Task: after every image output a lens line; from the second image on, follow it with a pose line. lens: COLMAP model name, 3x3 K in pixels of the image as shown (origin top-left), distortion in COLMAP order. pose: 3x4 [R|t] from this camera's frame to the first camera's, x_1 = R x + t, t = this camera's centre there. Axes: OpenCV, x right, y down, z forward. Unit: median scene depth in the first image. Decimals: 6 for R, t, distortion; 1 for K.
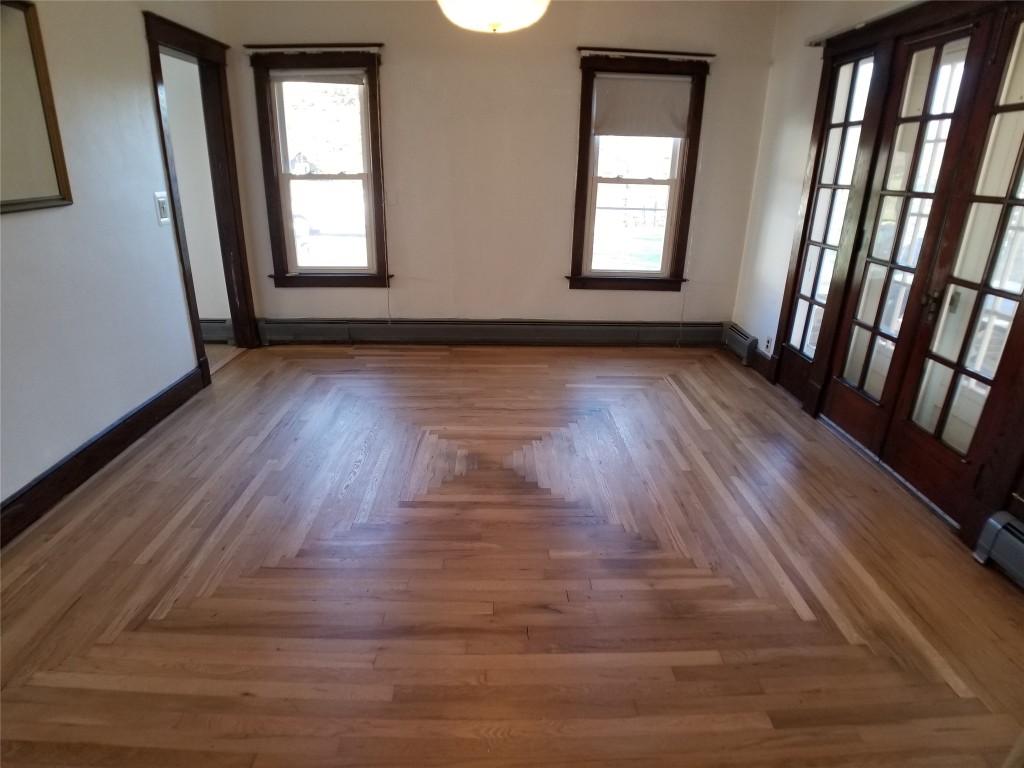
lens RADIAL K [[550.8, 0, 512.1], [0, 550.8, 377.5], [0, 0, 1]] dist [-0.082516, 0.007583]
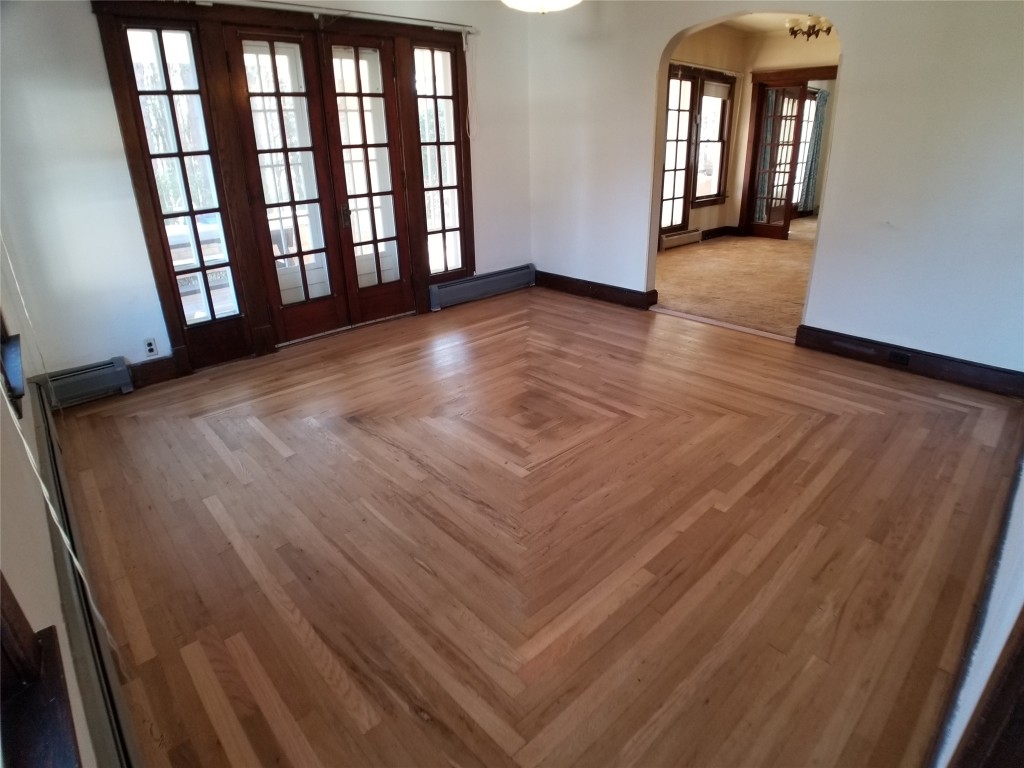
lens RADIAL K [[550.8, 0, 512.1], [0, 550.8, 377.5], [0, 0, 1]] dist [-0.082516, 0.007583]
pose [[-0.659276, -0.300851, 0.689090, -0.760670], [0.277958, 0.754026, 0.595133, -0.560642], [-0.698638, 0.583895, -0.413487, 1.491413]]
